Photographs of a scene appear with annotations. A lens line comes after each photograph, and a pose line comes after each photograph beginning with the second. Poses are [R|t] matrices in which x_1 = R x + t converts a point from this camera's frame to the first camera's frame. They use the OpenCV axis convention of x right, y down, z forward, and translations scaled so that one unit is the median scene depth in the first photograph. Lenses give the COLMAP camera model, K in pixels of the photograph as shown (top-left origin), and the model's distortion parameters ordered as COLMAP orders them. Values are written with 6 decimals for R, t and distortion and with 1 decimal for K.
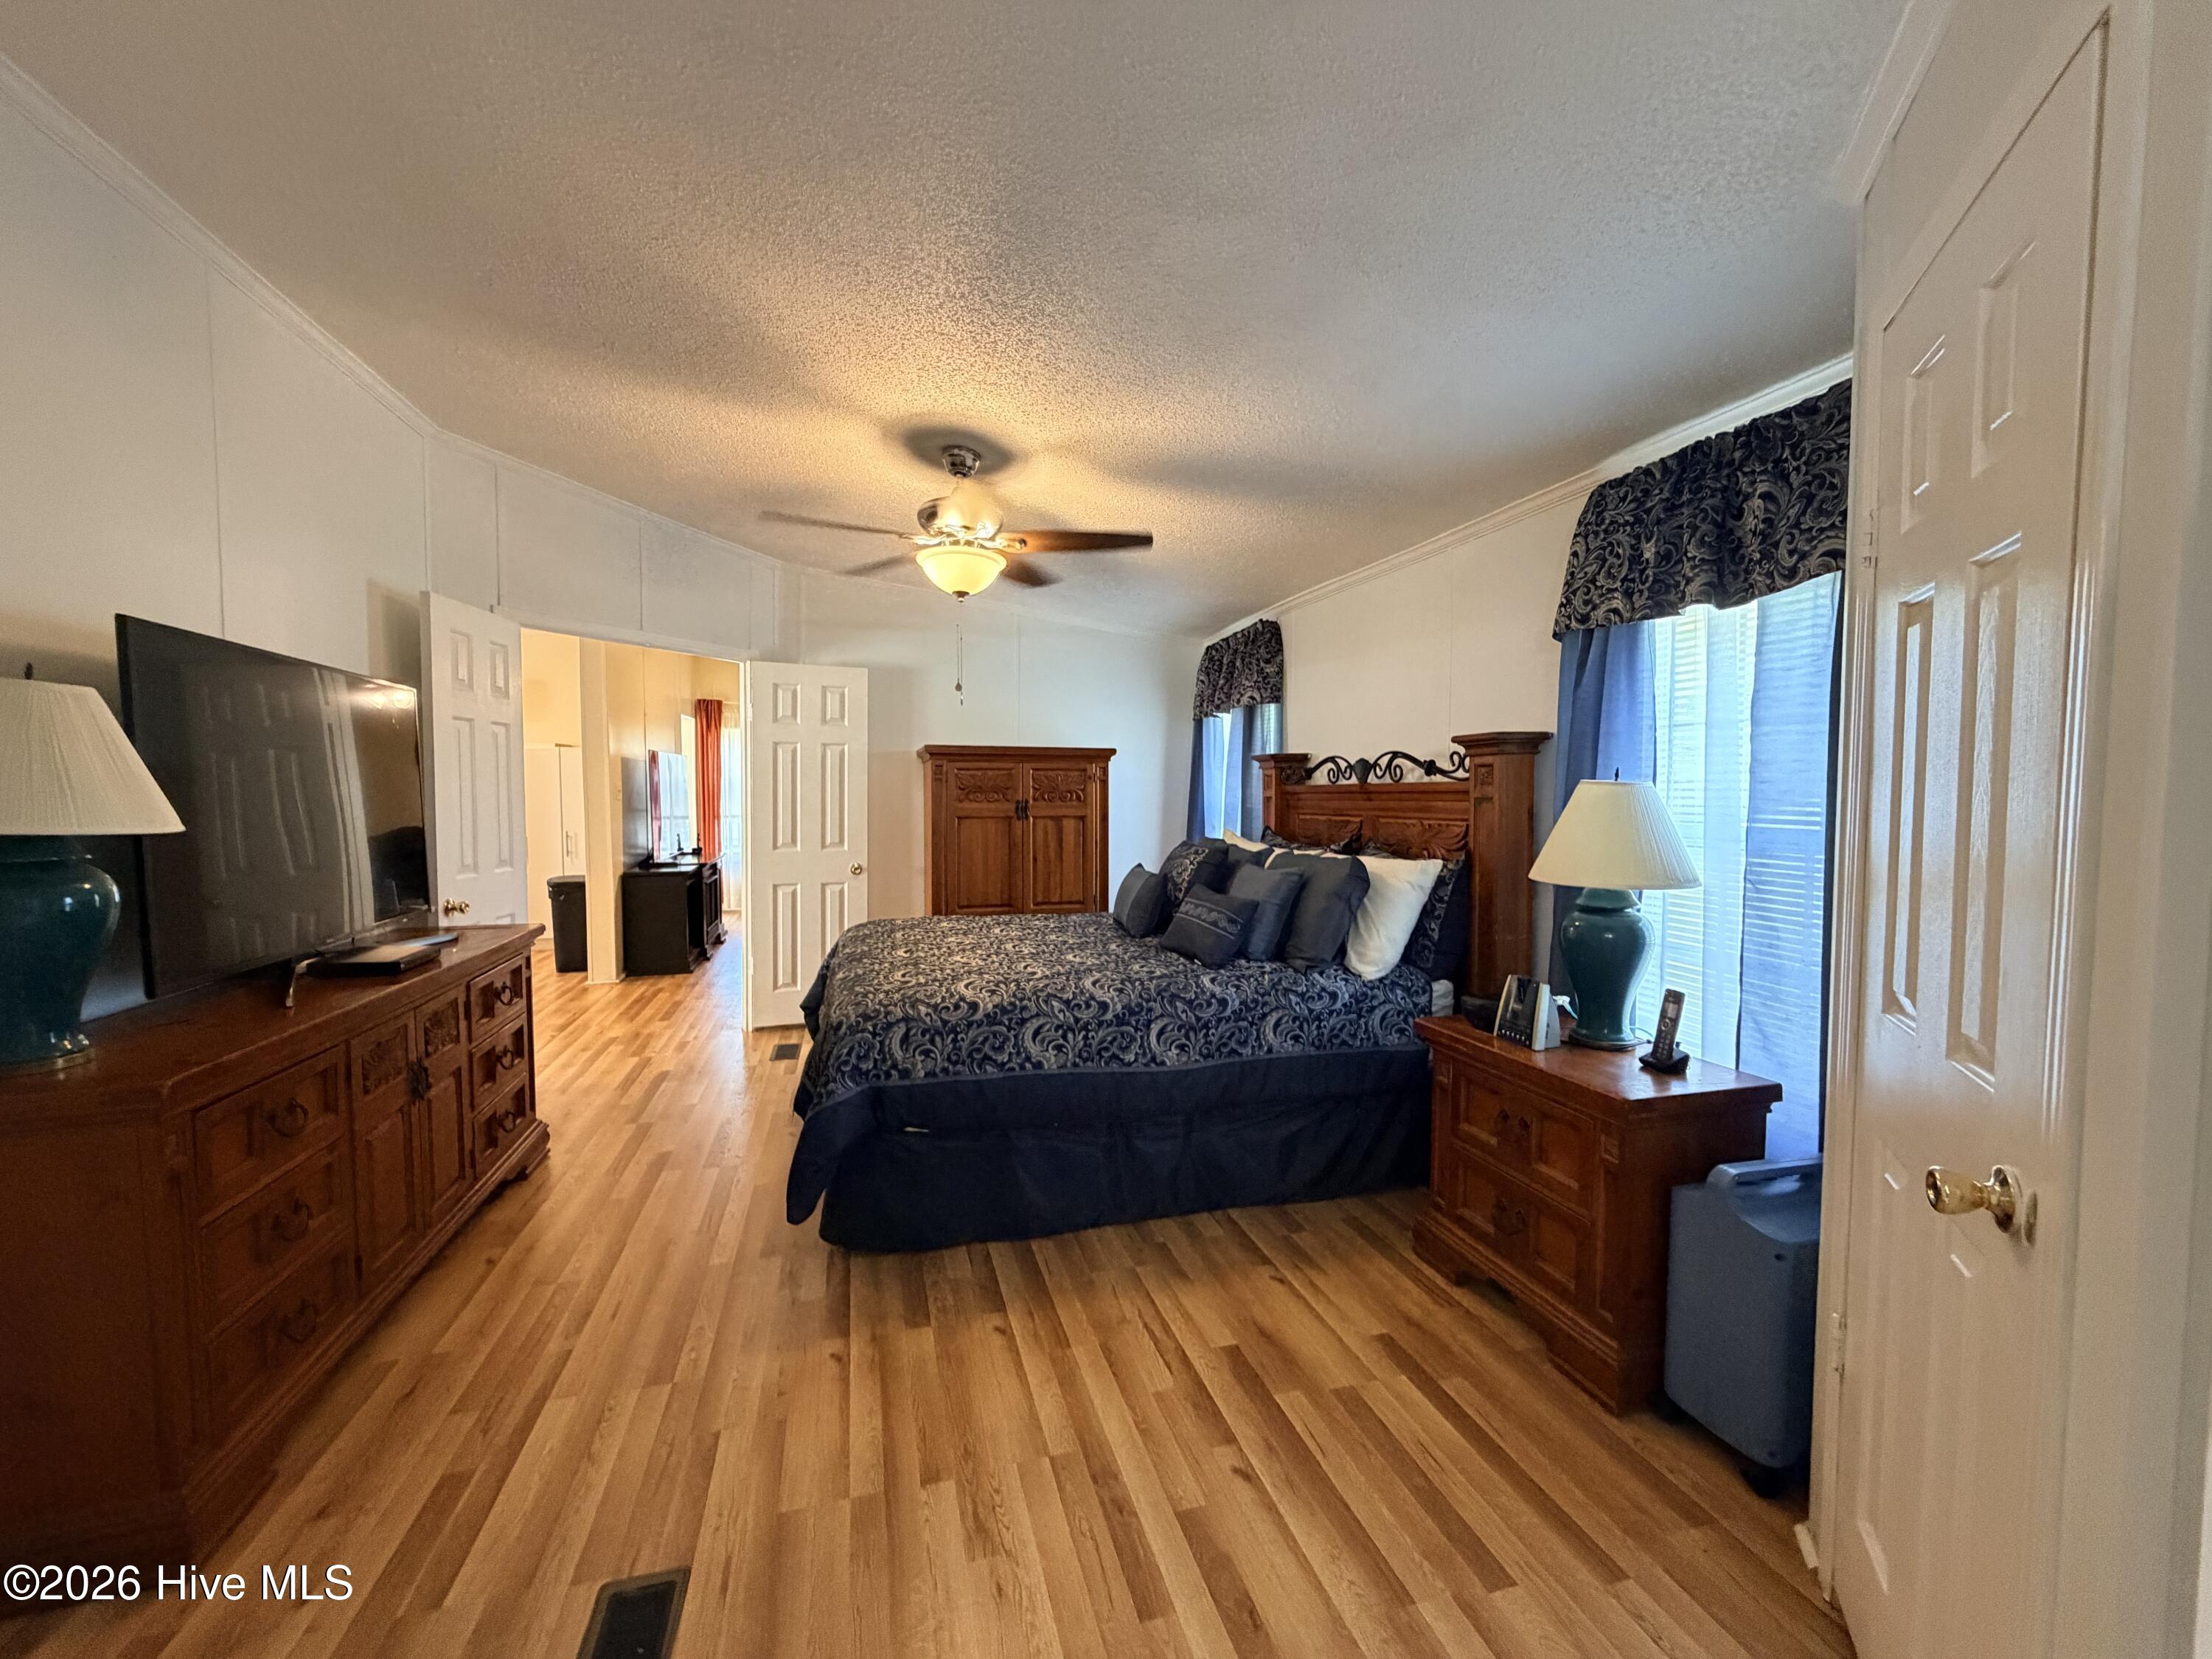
lens RADIAL K [[881.4, 0, 1096.0], [0, 881.4, 827.4], [0, 0, 1]] dist [-0.001216, 0.000520]
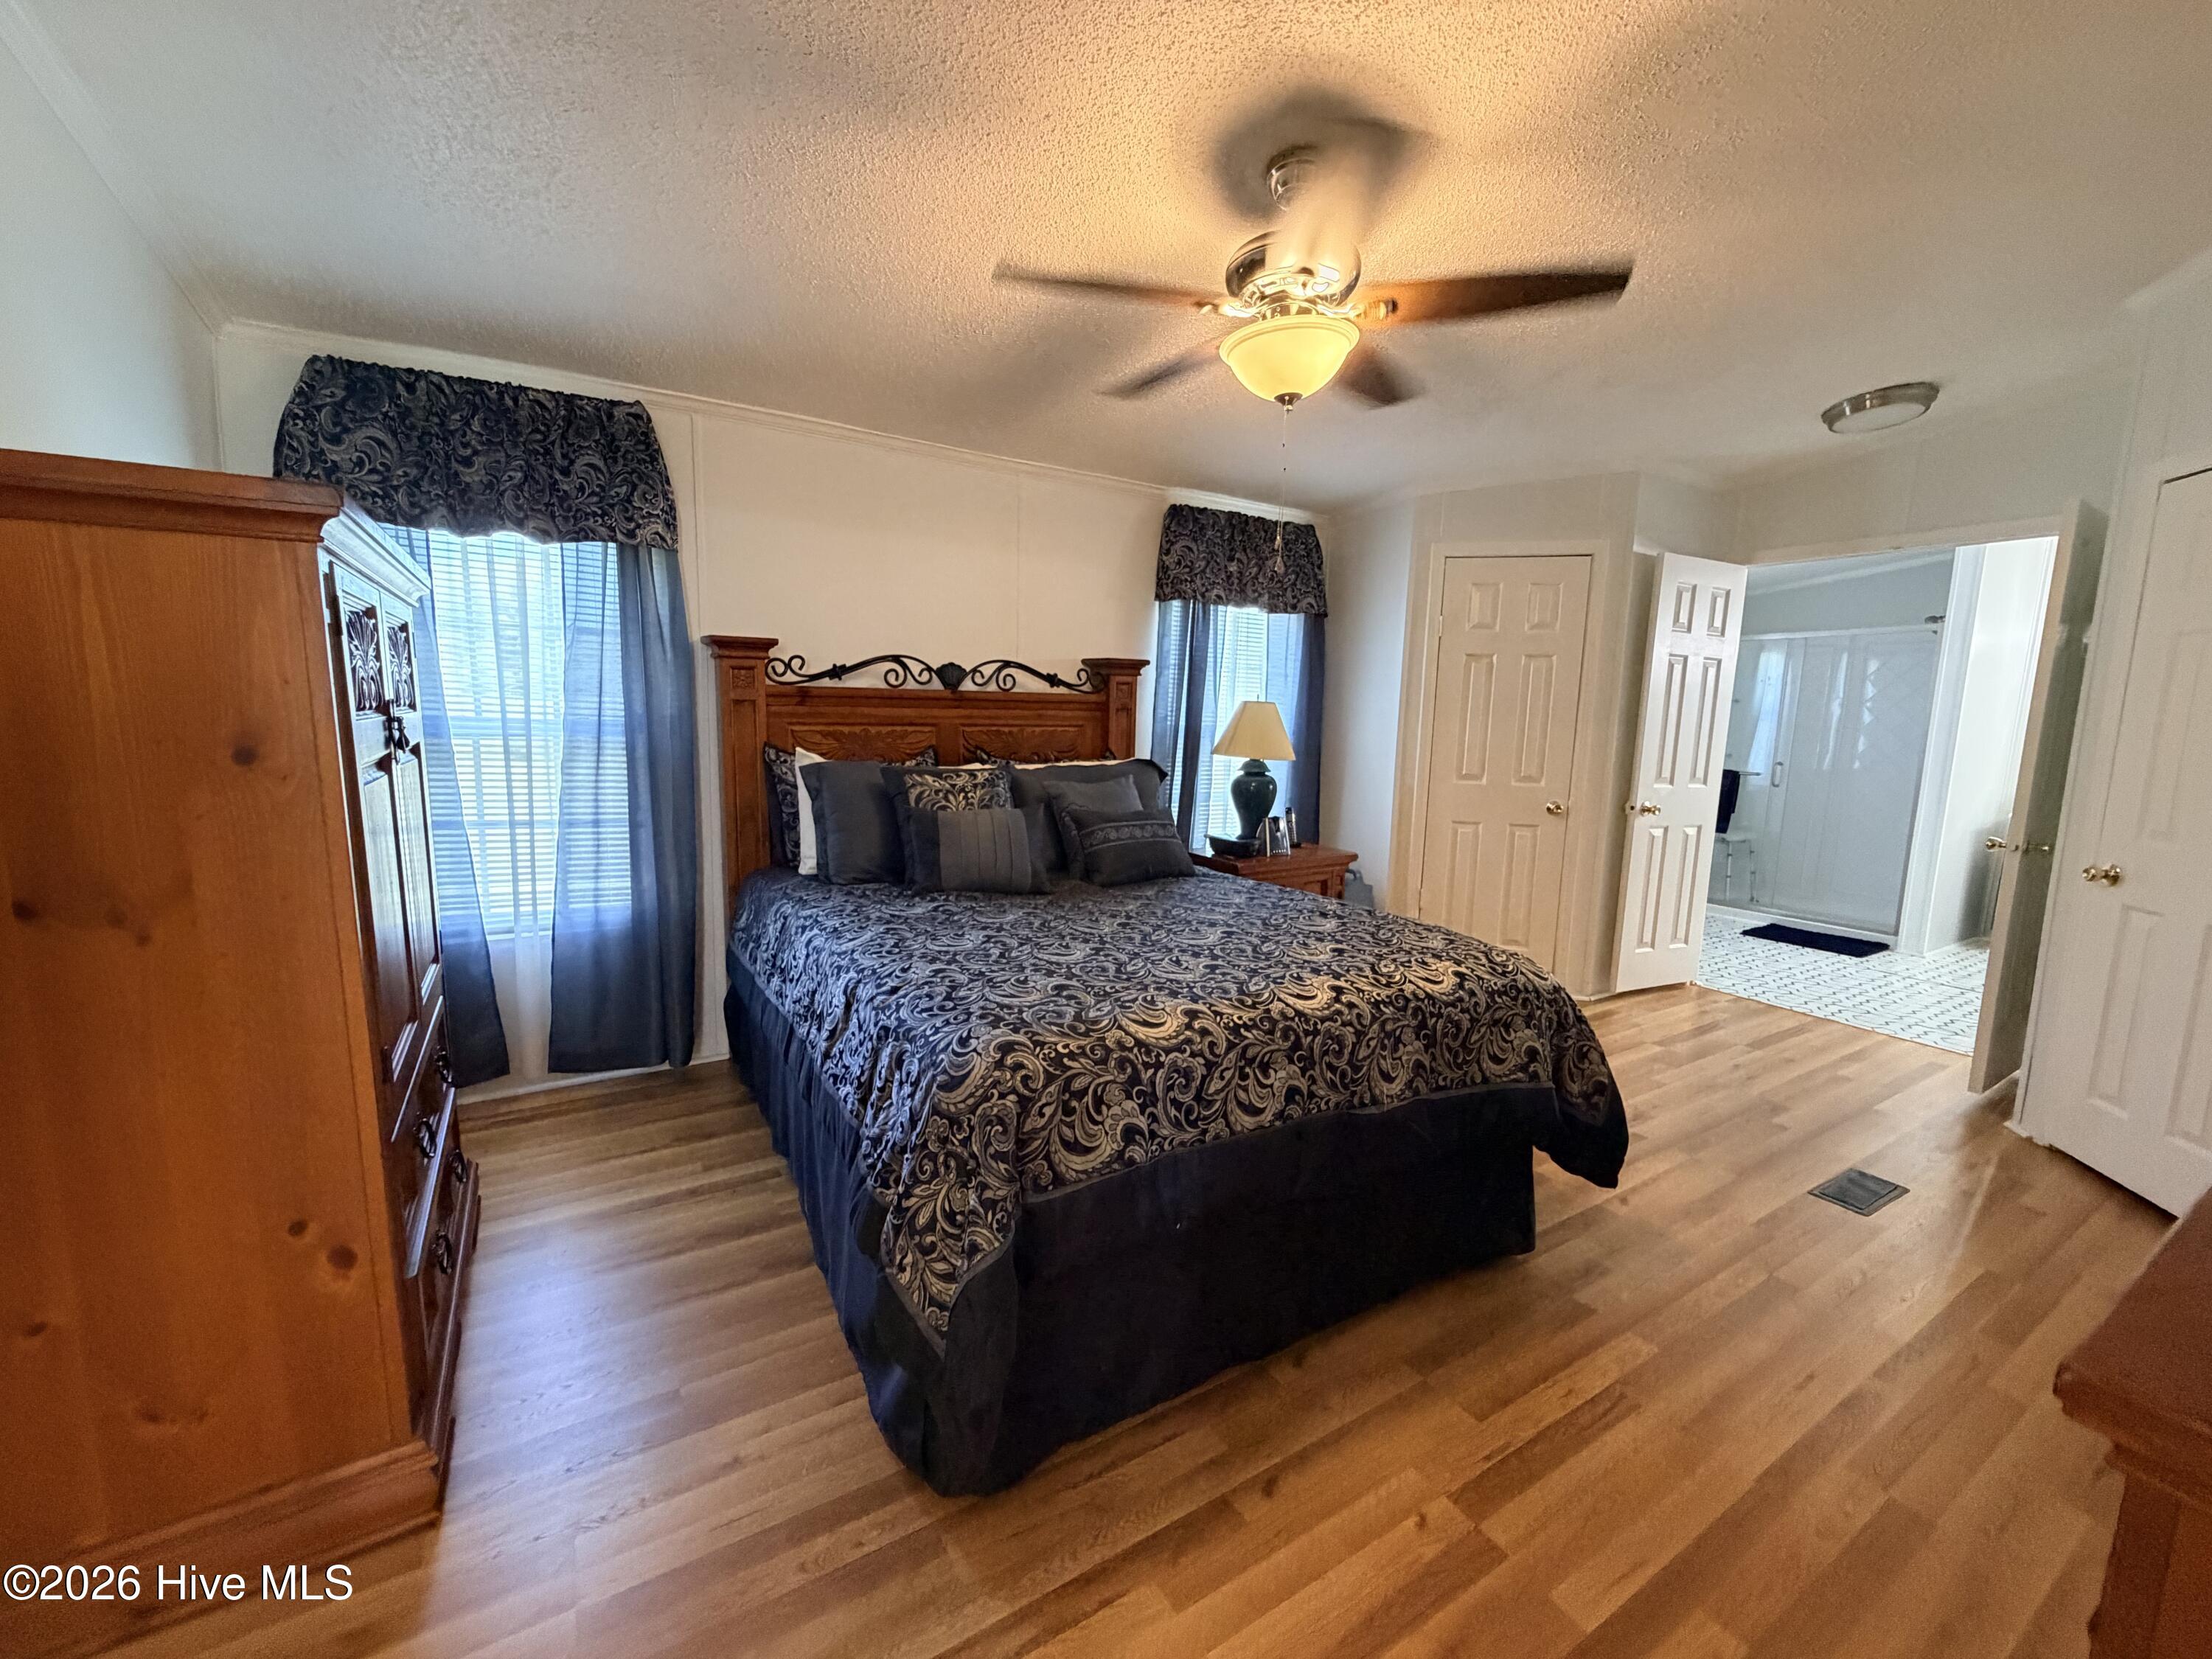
lens RADIAL K [[881.4, 0, 1096.0], [0, 881.4, 827.4], [0, 0, 1]] dist [-0.001216, 0.000520]
pose [[-0.275720, -0.147984, 0.949778, -0.682108], [0.008682, 0.987655, 0.156406, -0.053451], [-0.961199, 0.051370, -0.271032, 1.171896]]
